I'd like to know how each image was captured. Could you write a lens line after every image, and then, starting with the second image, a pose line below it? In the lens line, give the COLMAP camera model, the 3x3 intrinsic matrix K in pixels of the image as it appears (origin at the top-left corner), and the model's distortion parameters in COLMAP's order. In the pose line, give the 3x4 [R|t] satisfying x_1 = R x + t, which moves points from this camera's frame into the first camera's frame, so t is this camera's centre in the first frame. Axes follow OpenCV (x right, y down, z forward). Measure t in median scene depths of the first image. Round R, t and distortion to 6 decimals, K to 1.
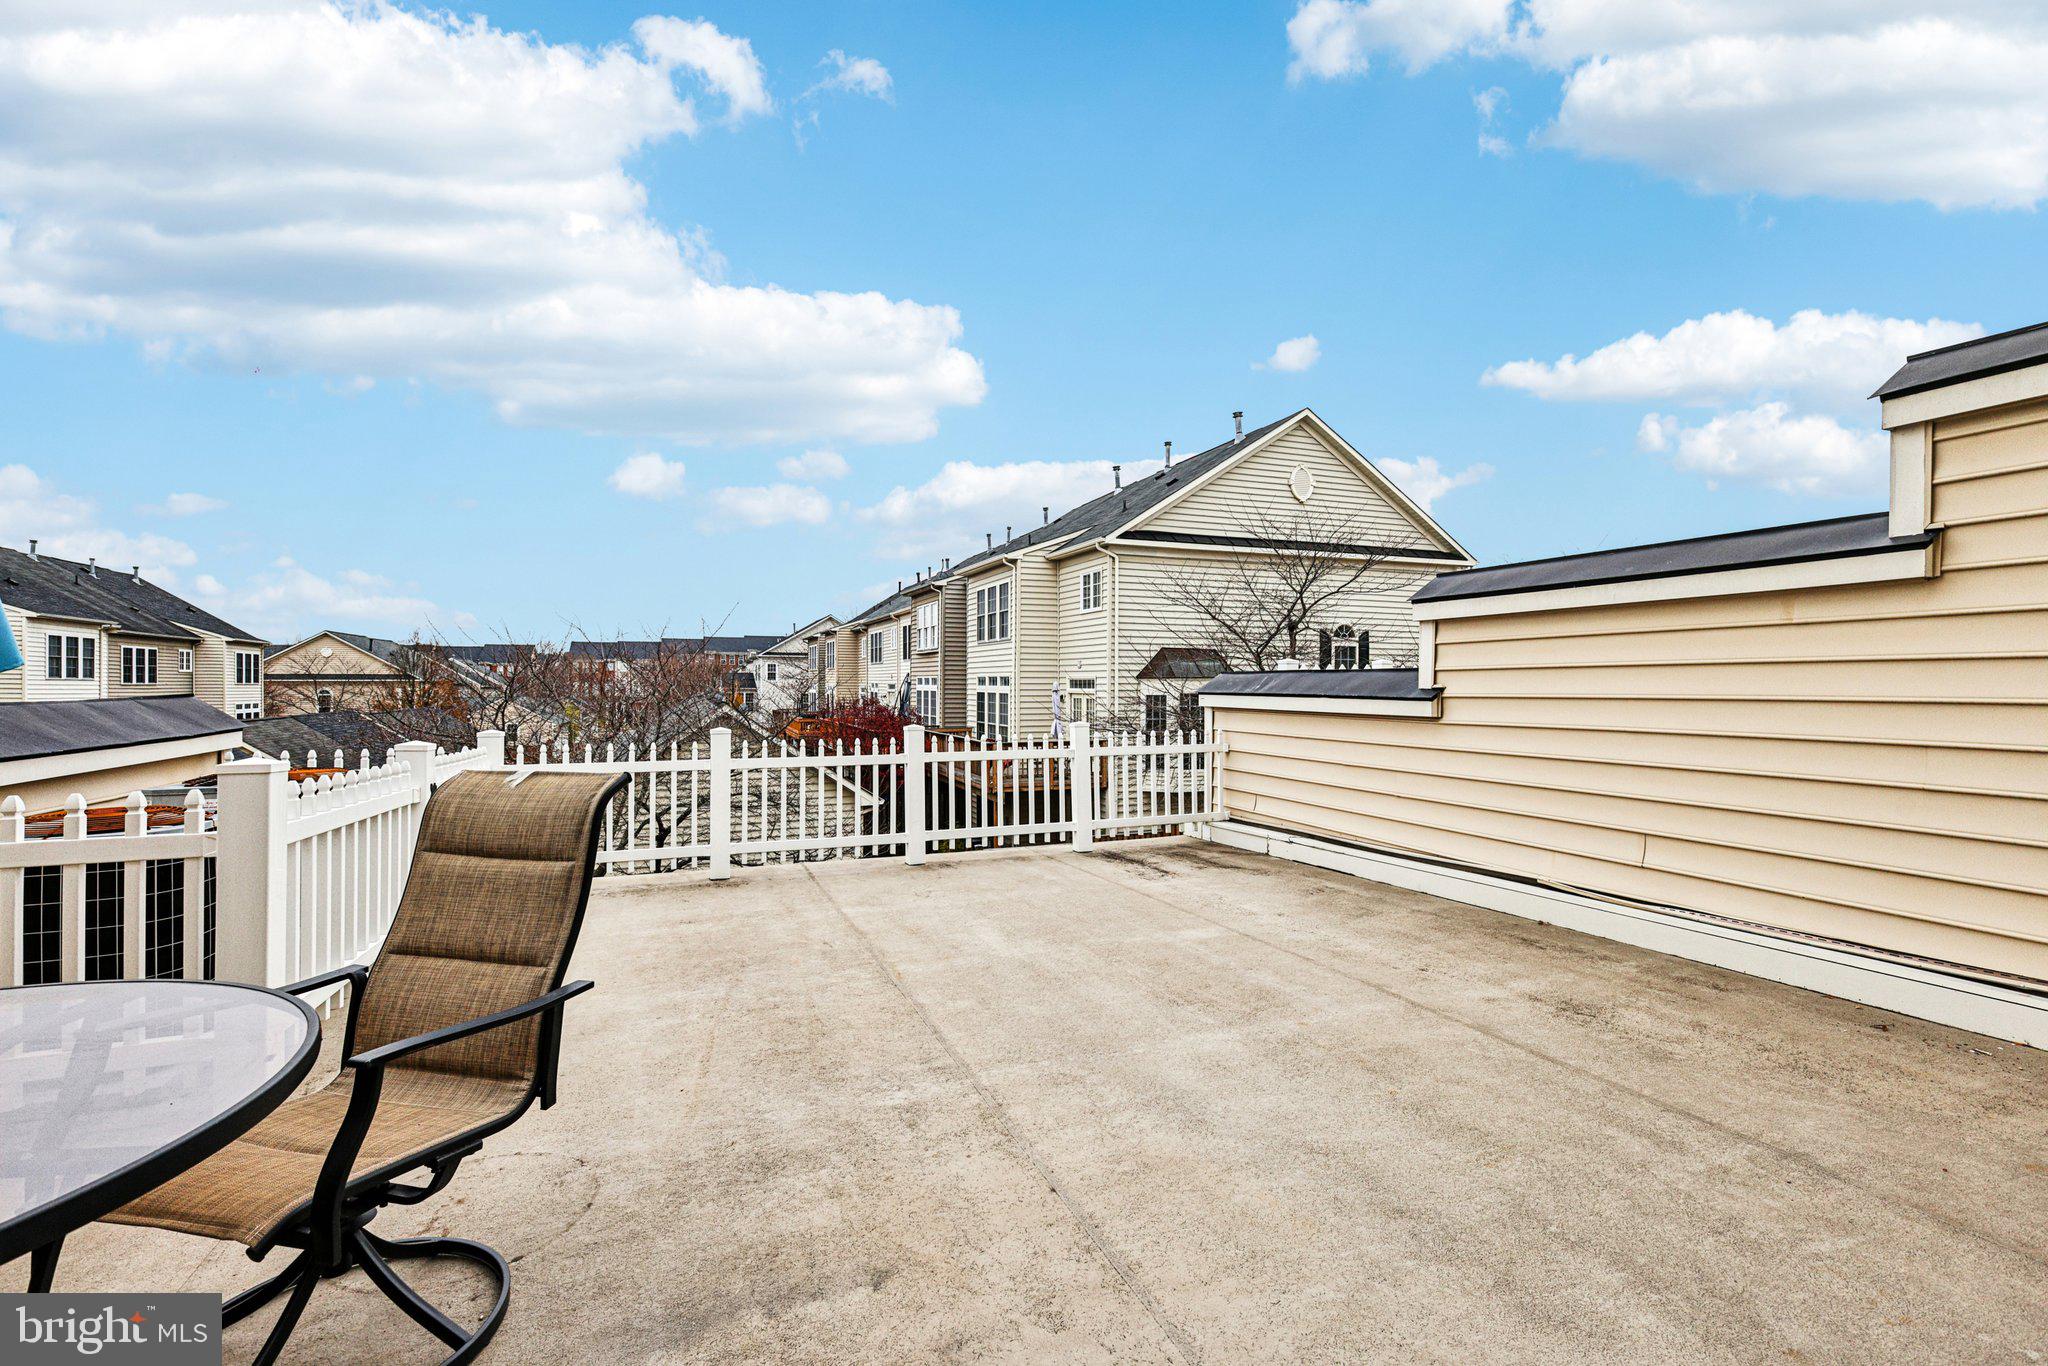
lens RADIAL K [[886.6, 0, 1022.0], [0, 886.6, 682.3], [0, 0, 1]] dist [0.001956, -0.000543]
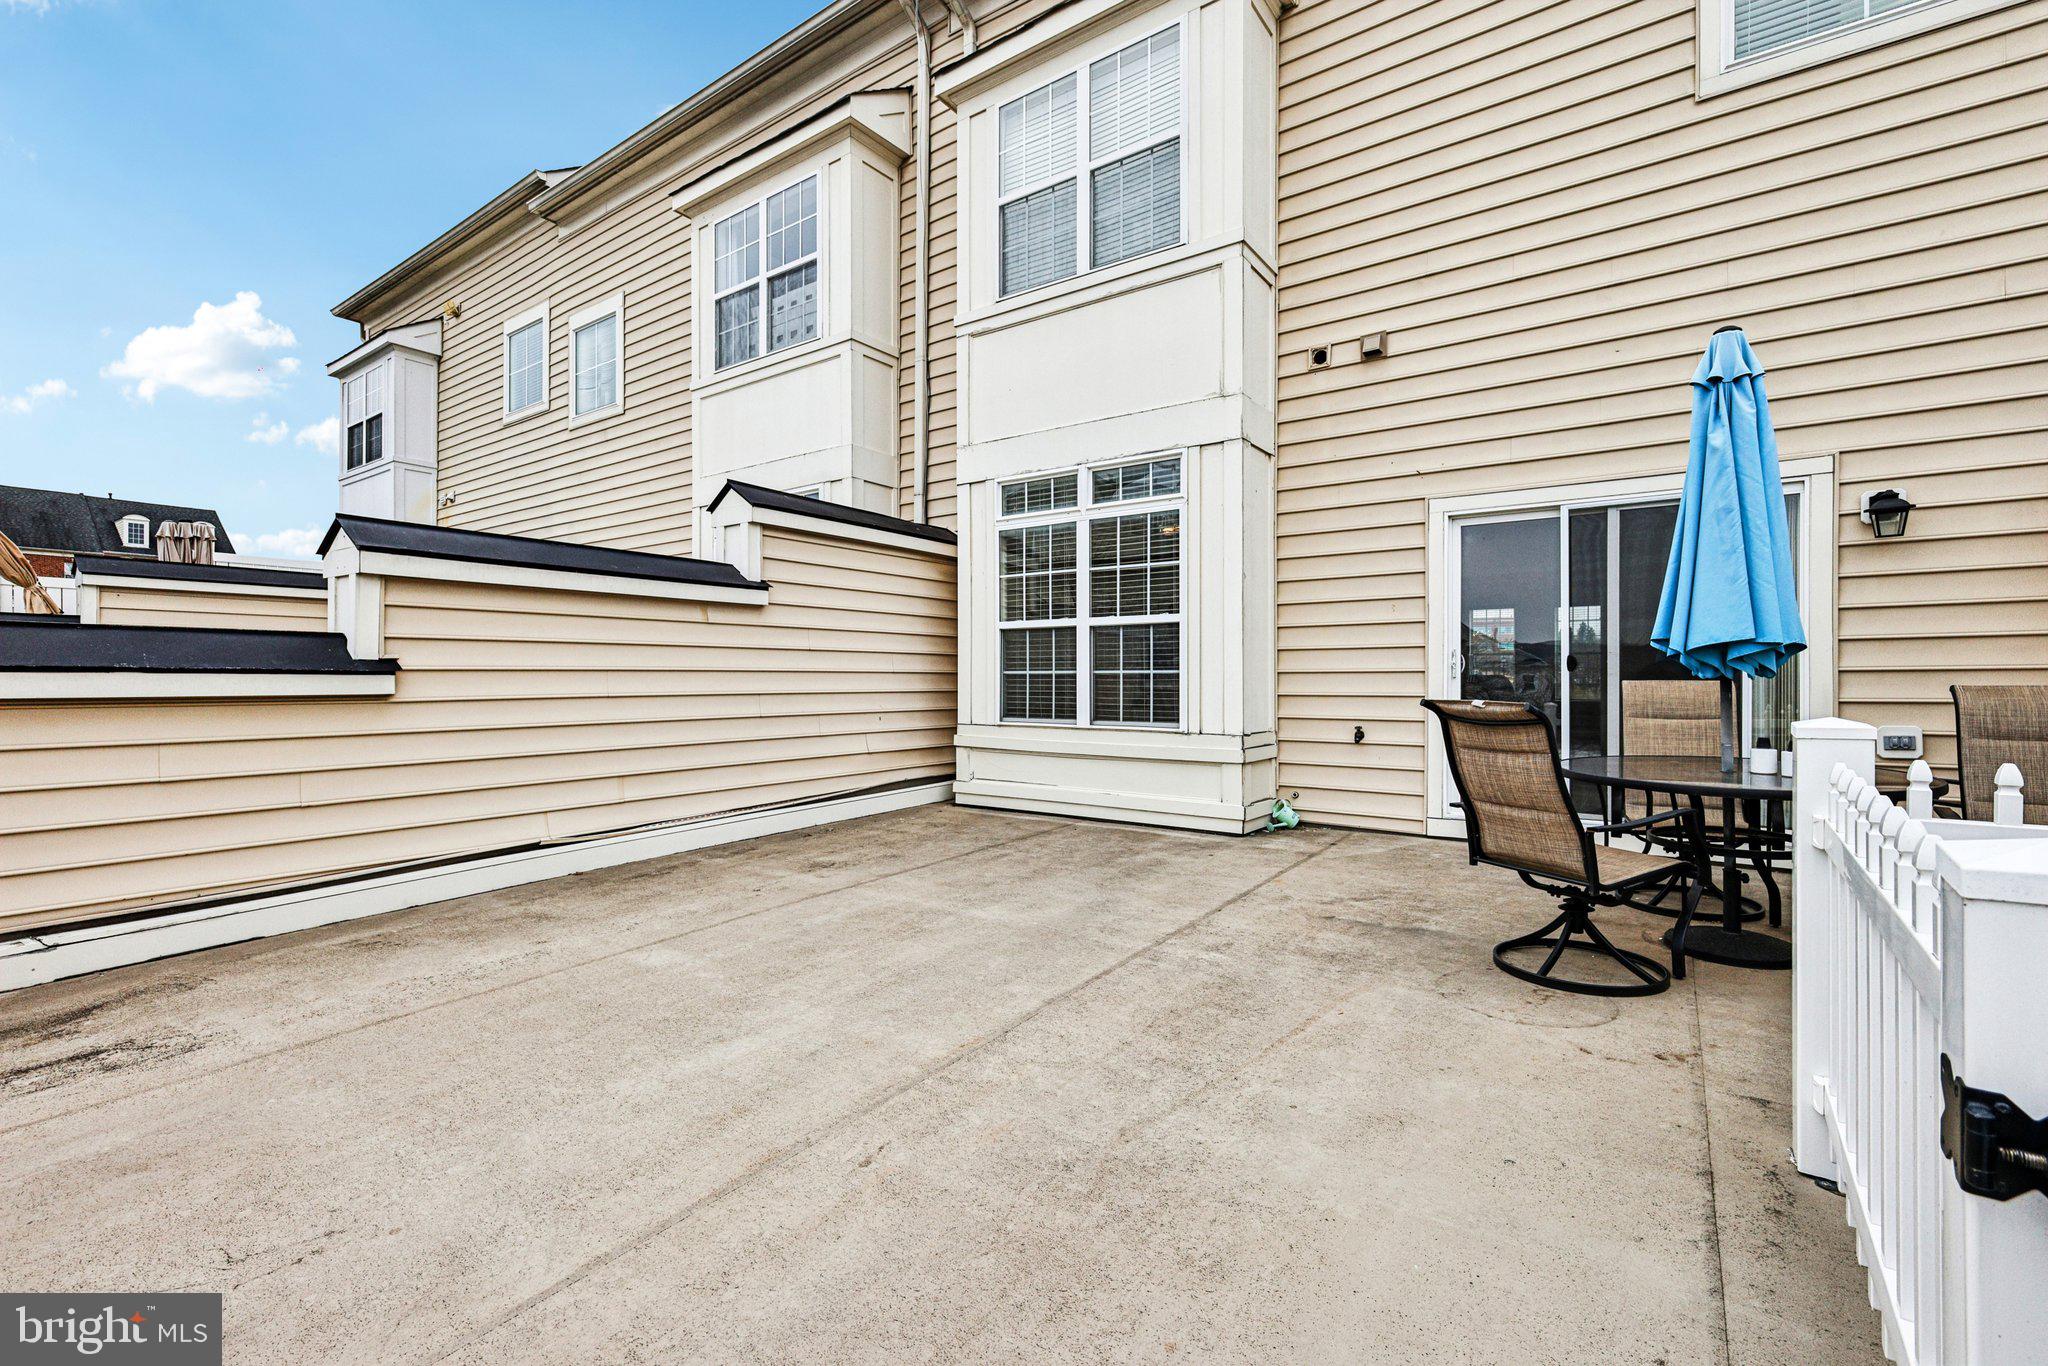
lens RADIAL K [[886.6, 0, 1022.7], [0, 886.6, 676.5], [0, 0, 1]] dist [0.001956, -0.000543]
pose [[-0.541333, 0.002575, 0.840804, -0.815514], [-0.000249, 0.999995, -0.003223, 0.037488], [-0.840808, -0.001955, -0.541329, 1.439218]]
